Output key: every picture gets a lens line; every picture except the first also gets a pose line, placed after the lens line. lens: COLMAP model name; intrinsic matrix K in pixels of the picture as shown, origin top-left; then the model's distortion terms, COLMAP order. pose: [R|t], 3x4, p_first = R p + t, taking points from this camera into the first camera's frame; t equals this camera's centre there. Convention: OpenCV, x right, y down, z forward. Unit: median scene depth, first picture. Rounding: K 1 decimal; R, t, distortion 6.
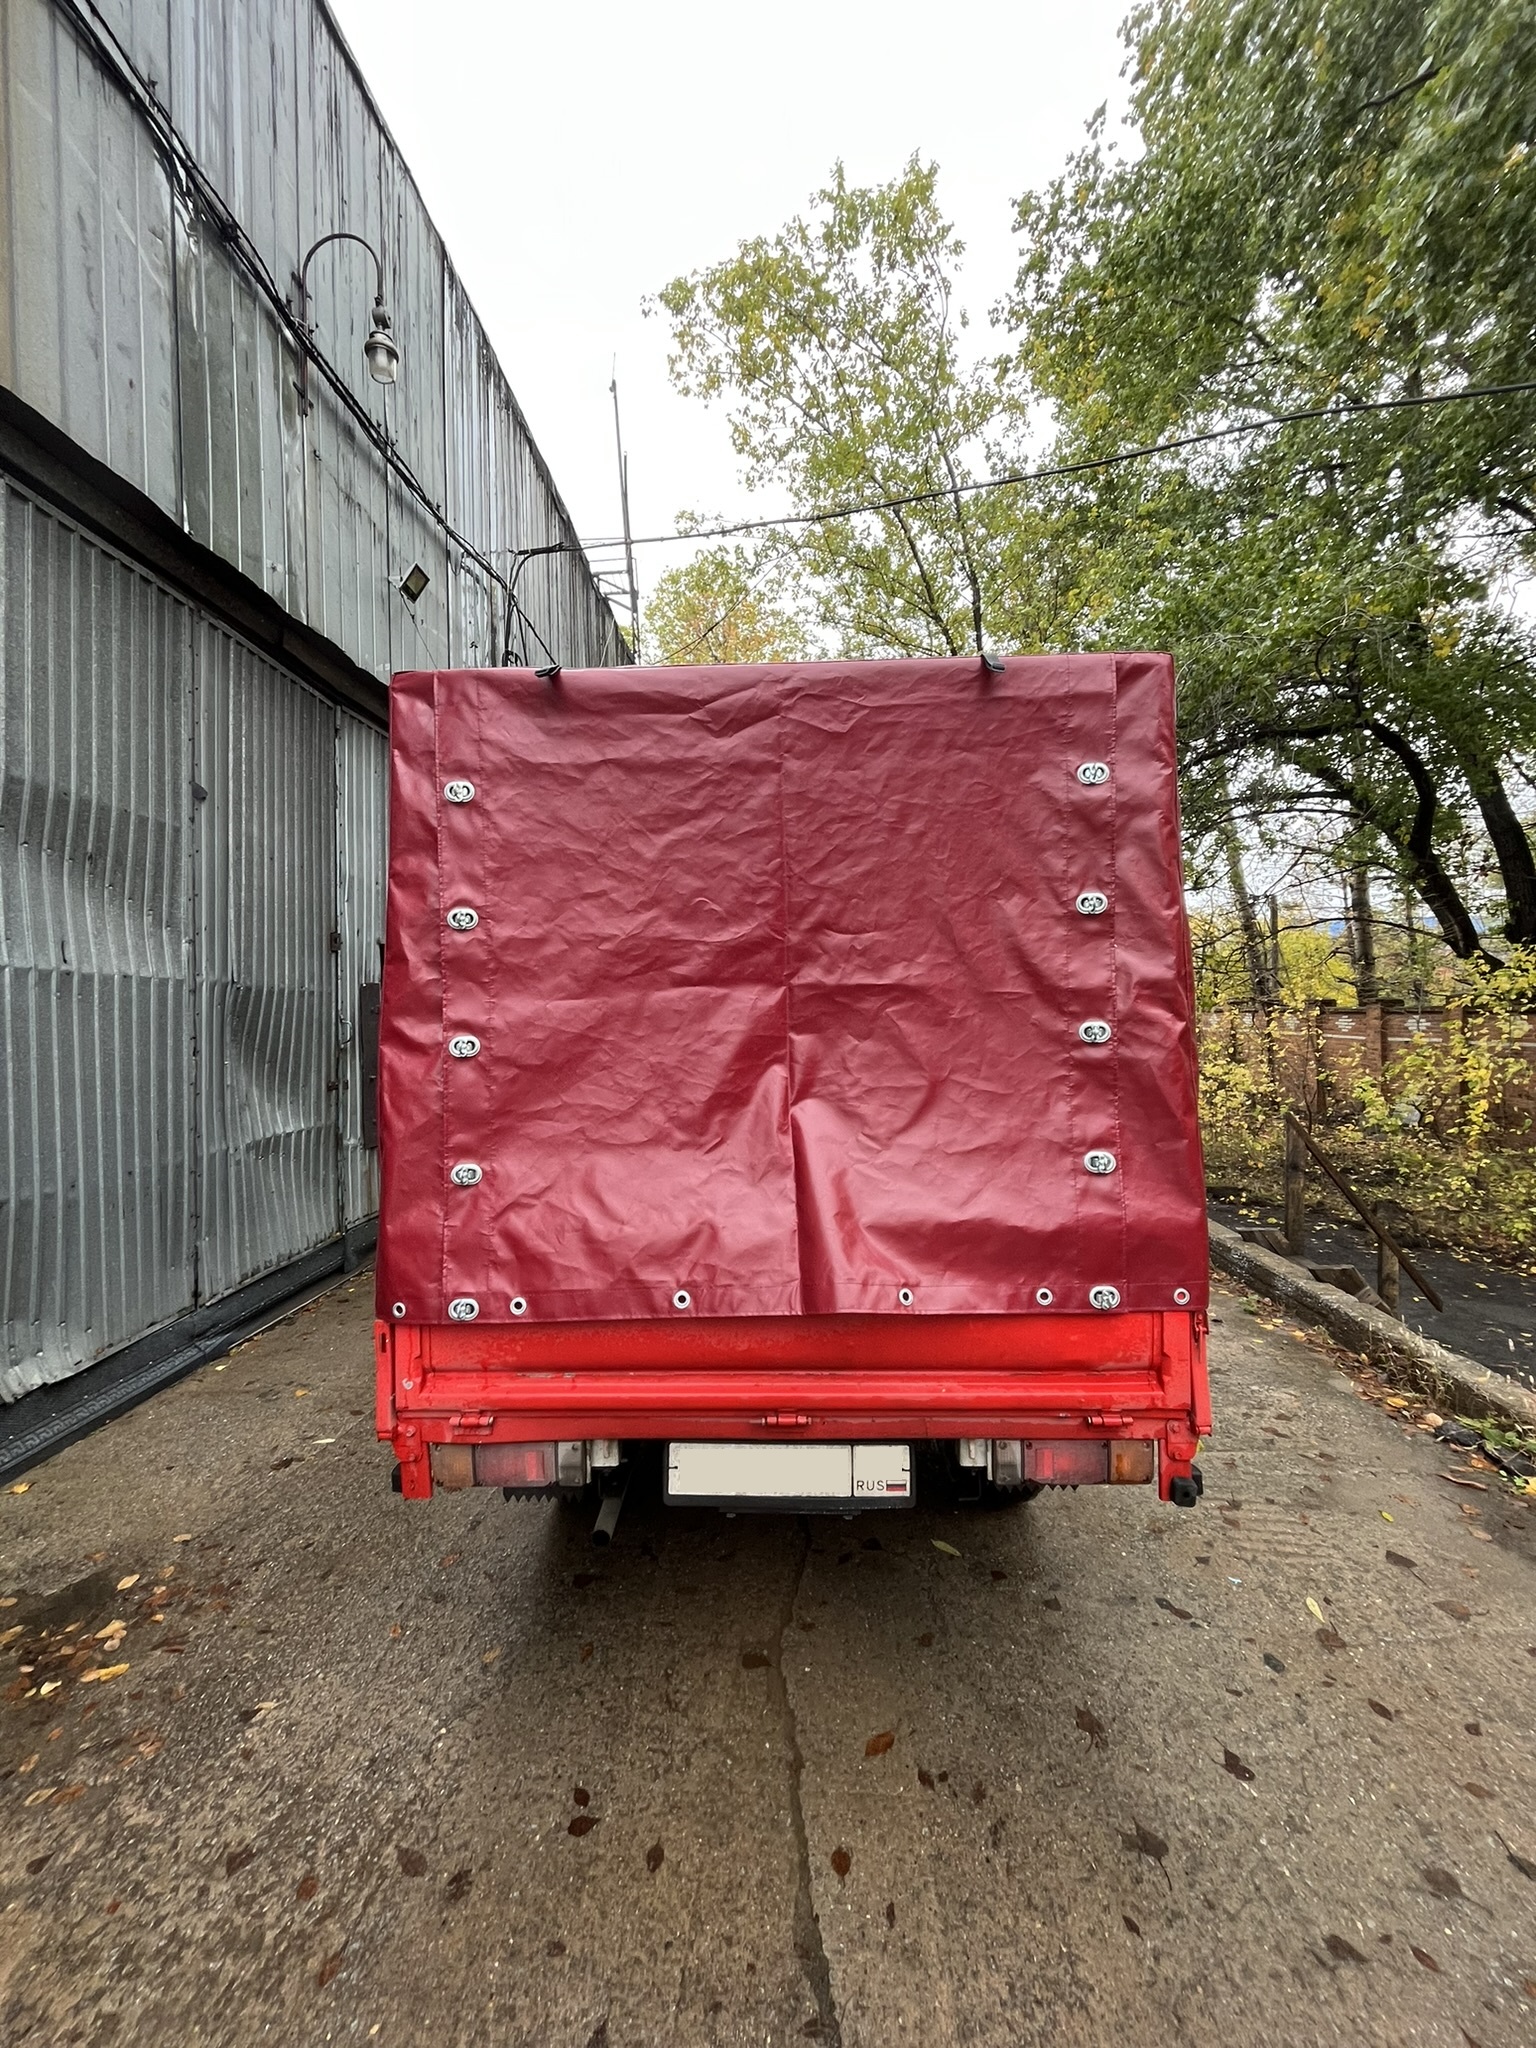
lens RADIAL K [[819.5, 0, 752.4], [0, 819.5, 1015.7], [0, 0, 1]] dist [-0.010690, 0.001788]
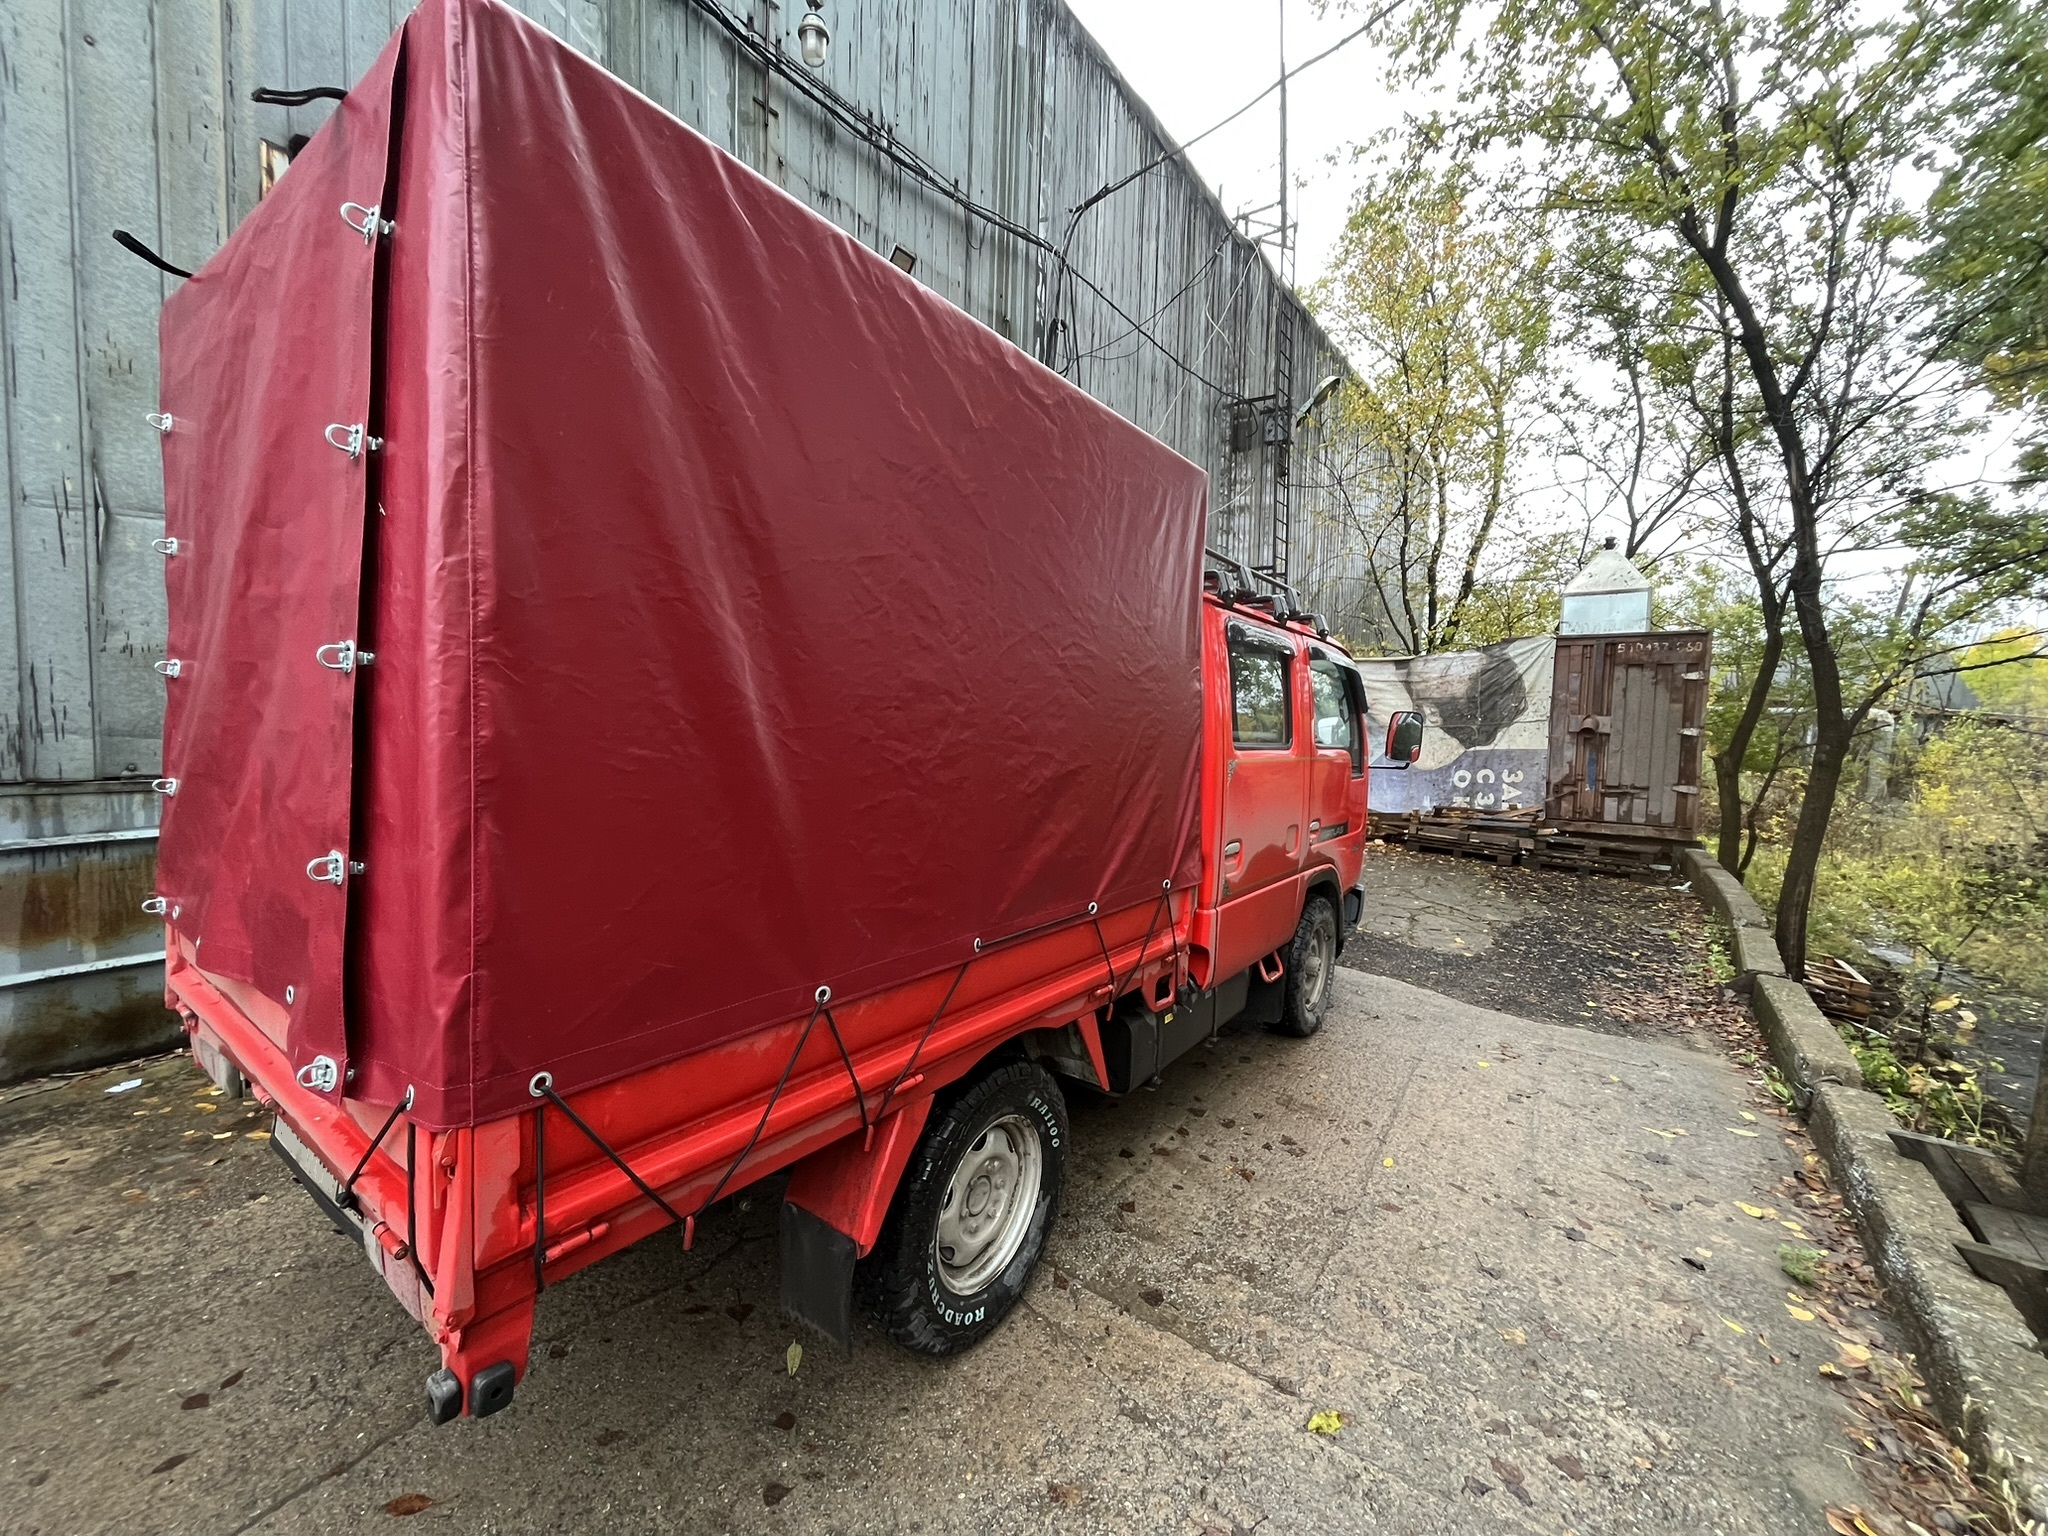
lens RADIAL K [[819.5, 0, 1025.2], [0, 819.5, 769.4], [0, 0, 1]] dist [-0.010690, 0.001788]
pose [[0.830428, 0.087165, -0.550265, 1.127804], [-0.050189, 0.995374, 0.081931, 0.026321], [0.554861, -0.040421, 0.830961, 0.704998]]
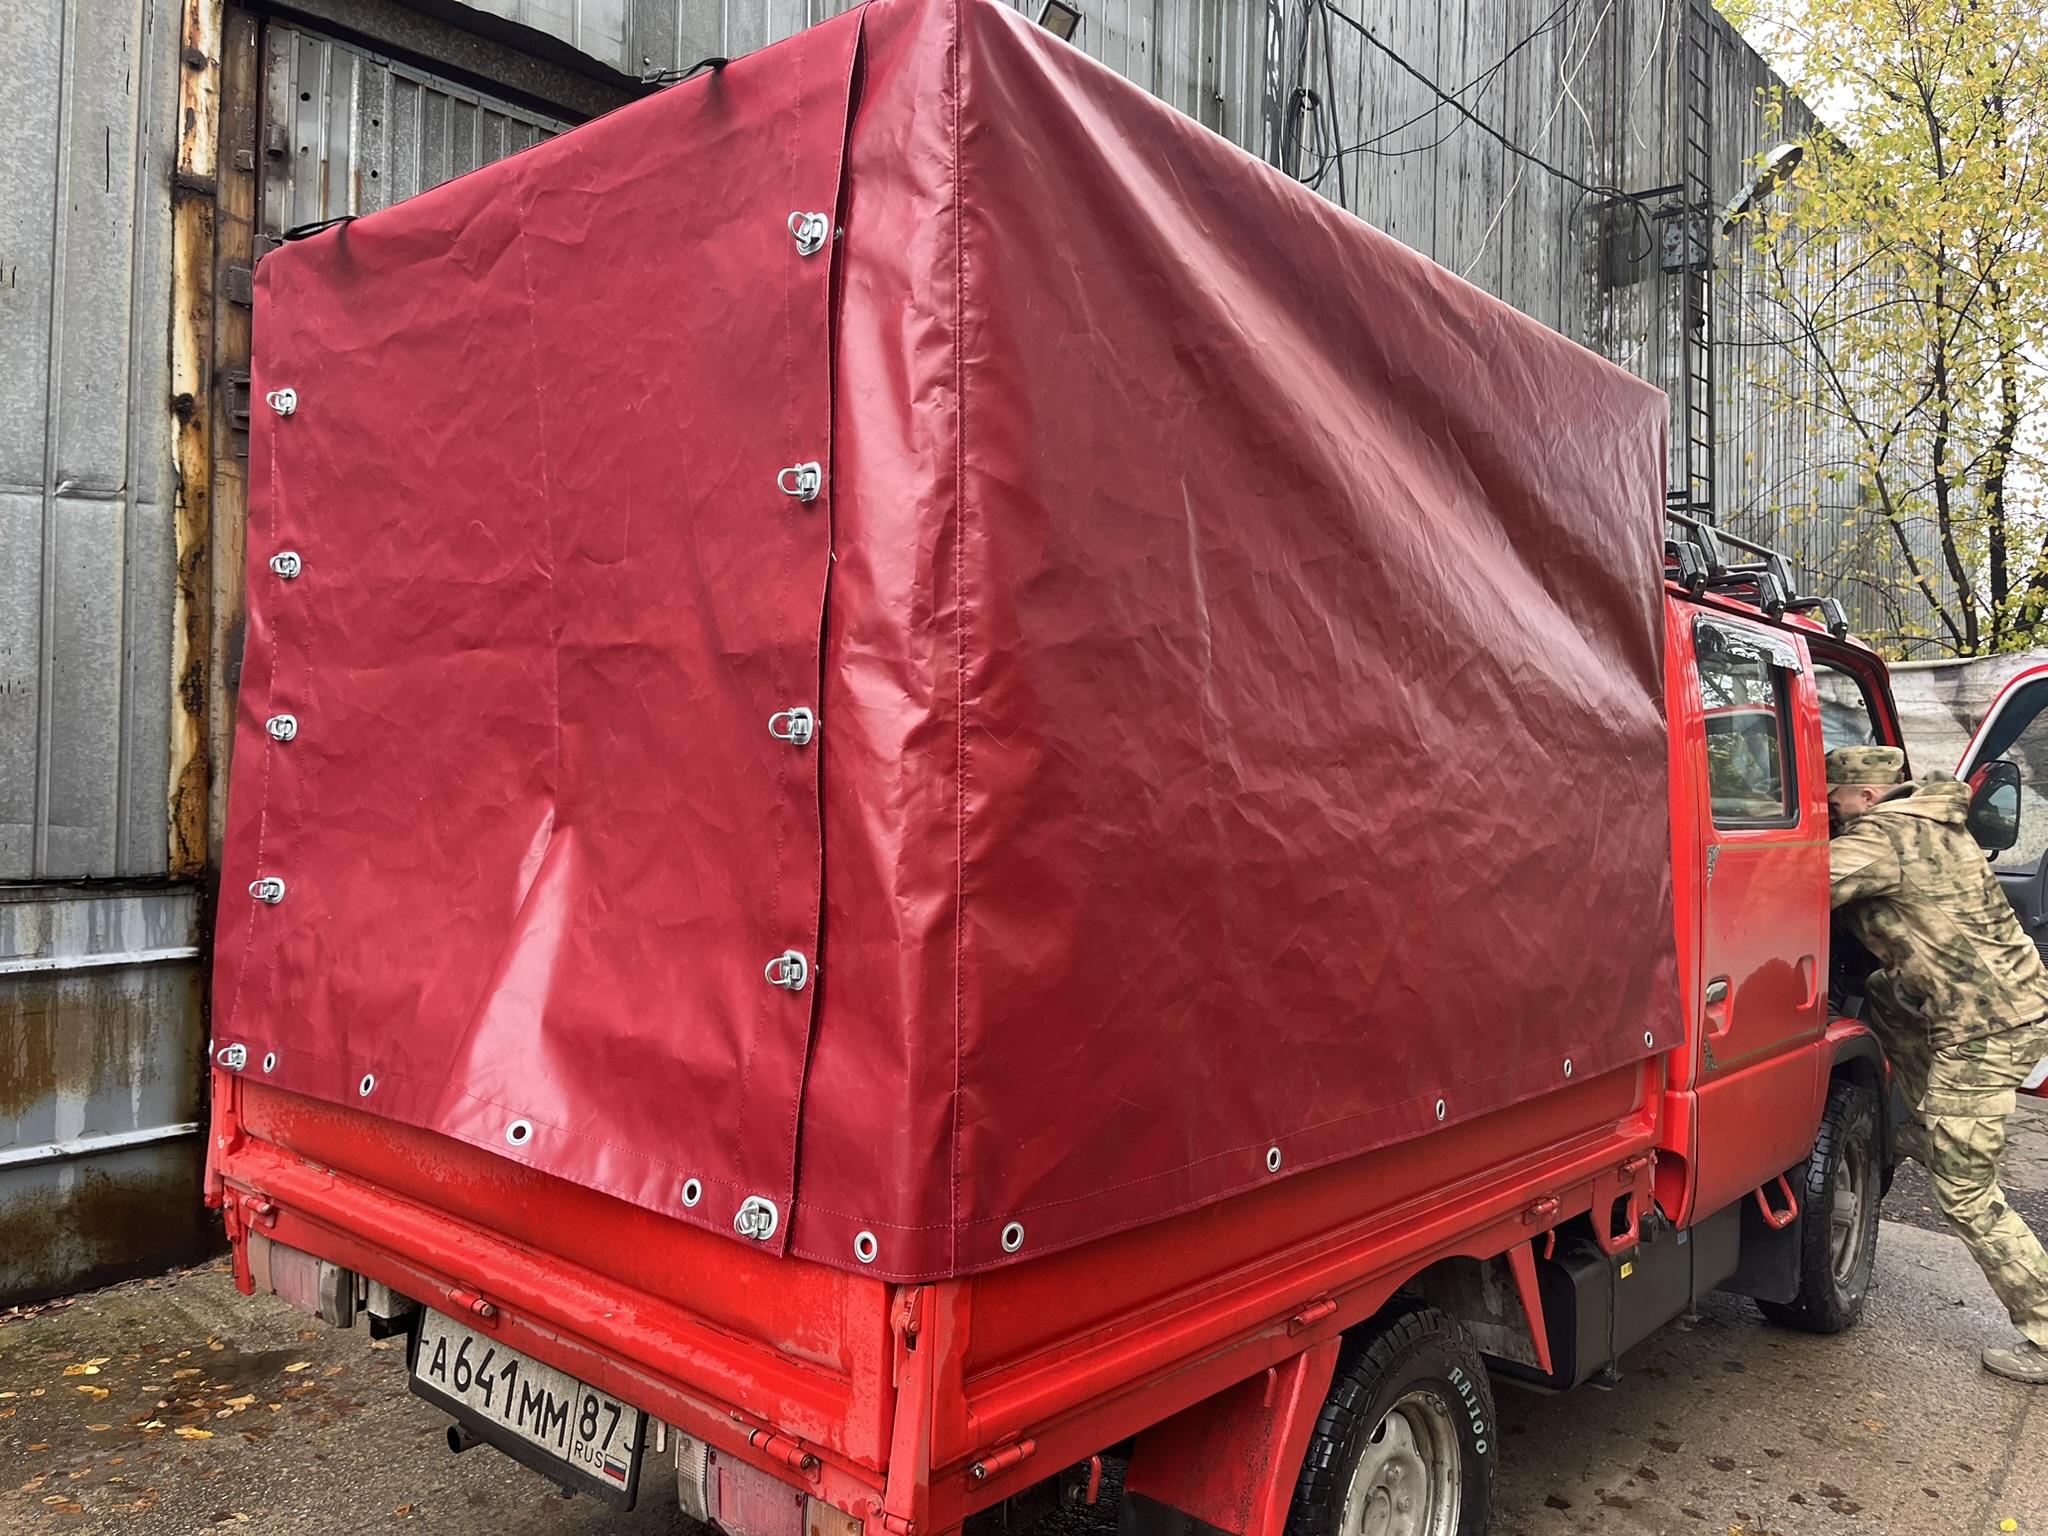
lens RADIAL K [[1558.6, 0, 1022.6], [0, 1558.6, 764.5], [0, 0, 1]] dist [0.028432, -0.056144]
pose [[0.774654, 0.037976, -0.631244, 1.118917], [-0.036519, 0.999216, 0.015298, 0.023146], [0.631330, 0.011202, 0.775433, 0.280766]]
